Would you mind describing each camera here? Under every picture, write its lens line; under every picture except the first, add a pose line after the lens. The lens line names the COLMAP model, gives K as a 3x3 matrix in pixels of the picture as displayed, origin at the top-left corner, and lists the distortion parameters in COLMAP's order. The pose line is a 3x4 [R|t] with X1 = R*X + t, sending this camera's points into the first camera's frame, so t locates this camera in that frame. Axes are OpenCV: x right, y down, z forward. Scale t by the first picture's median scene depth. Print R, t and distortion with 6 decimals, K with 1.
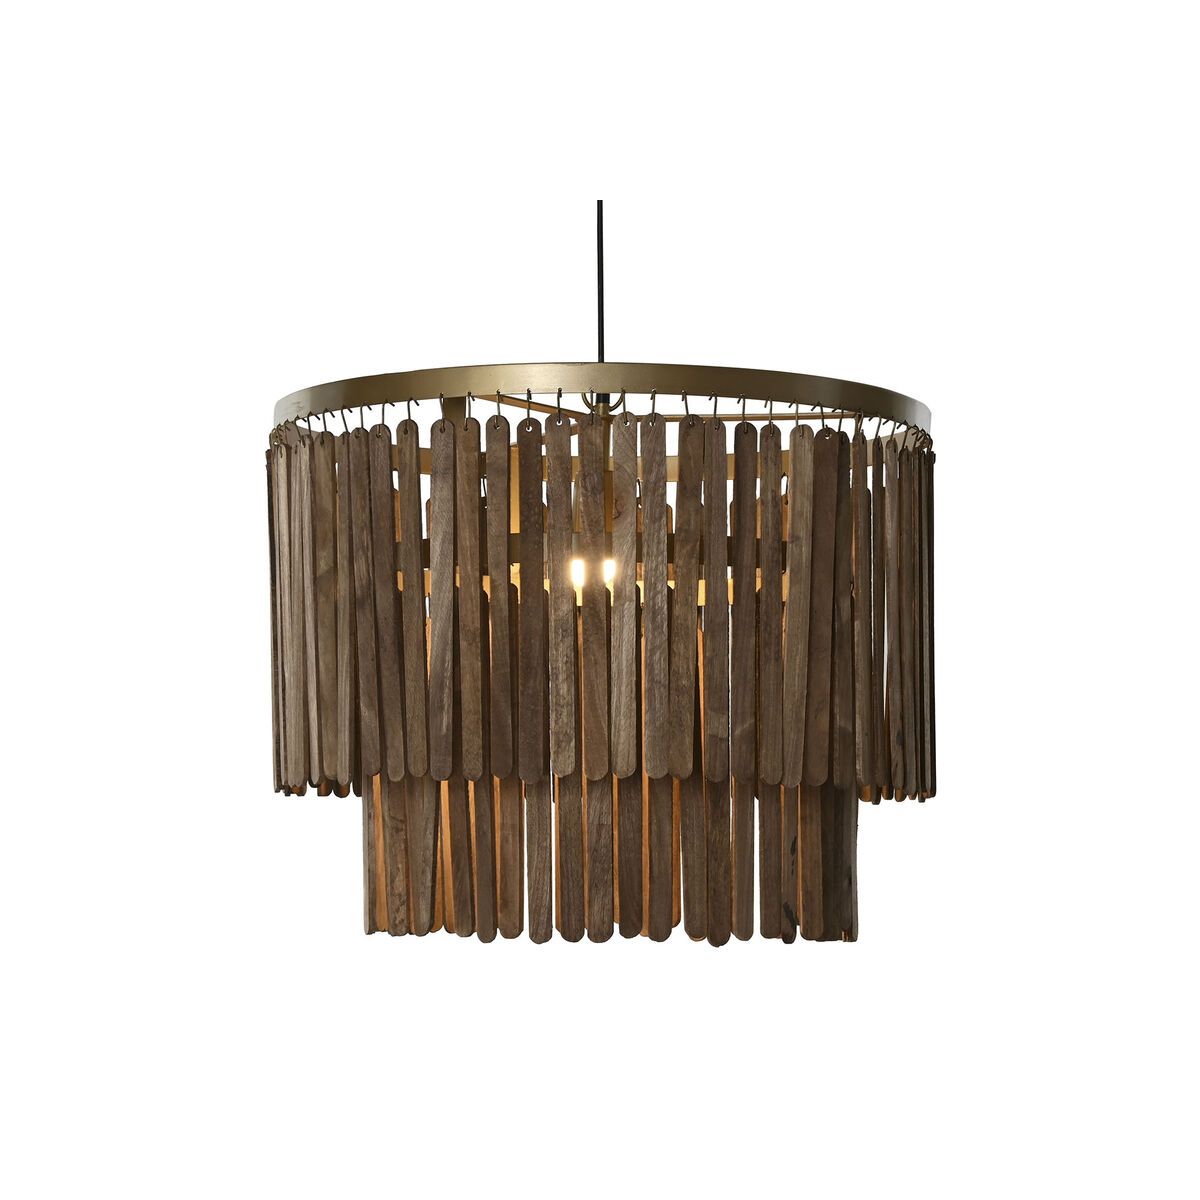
lens RADIAL K [[4464.1, 0, 602.9], [0, 4464.1, 600.6], [0, 0, 1]] dist [-1.905831, 0.000000]
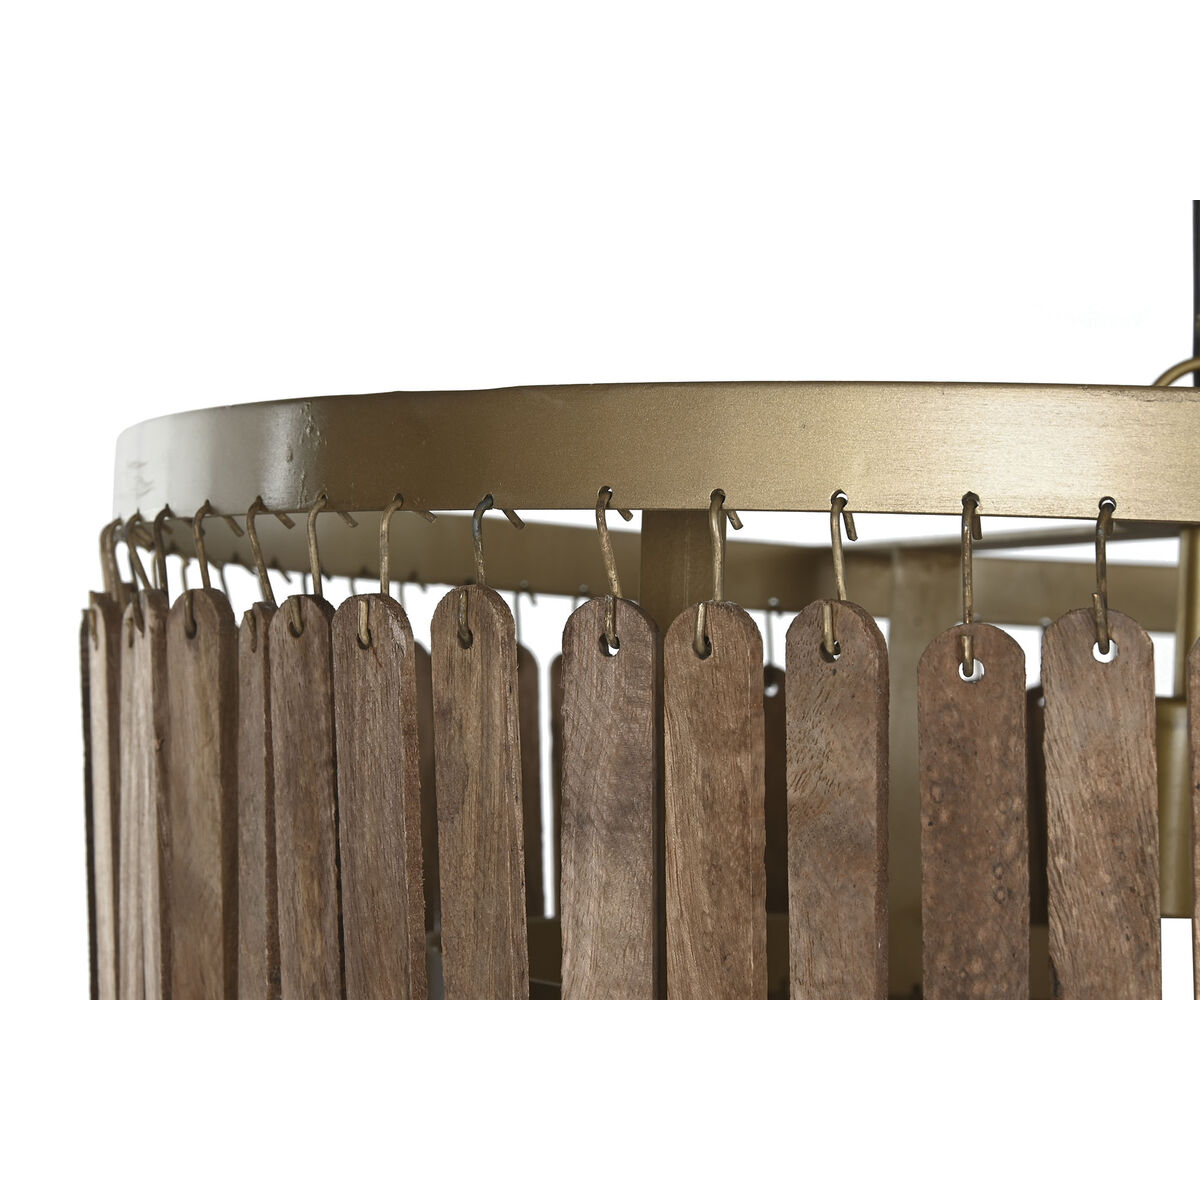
lens RADIAL K [[4635.0, 0, 600.0], [0, 4635.0, 599.5], [0, 0, 1]] dist [0.093078, 0.000000]
pose [[0.996200, 0.008746, -0.086655, -0.014515], [-0.005684, 0.999353, 0.035513, -0.048681], [0.086910, -0.034885, 0.995605, 0.734357]]
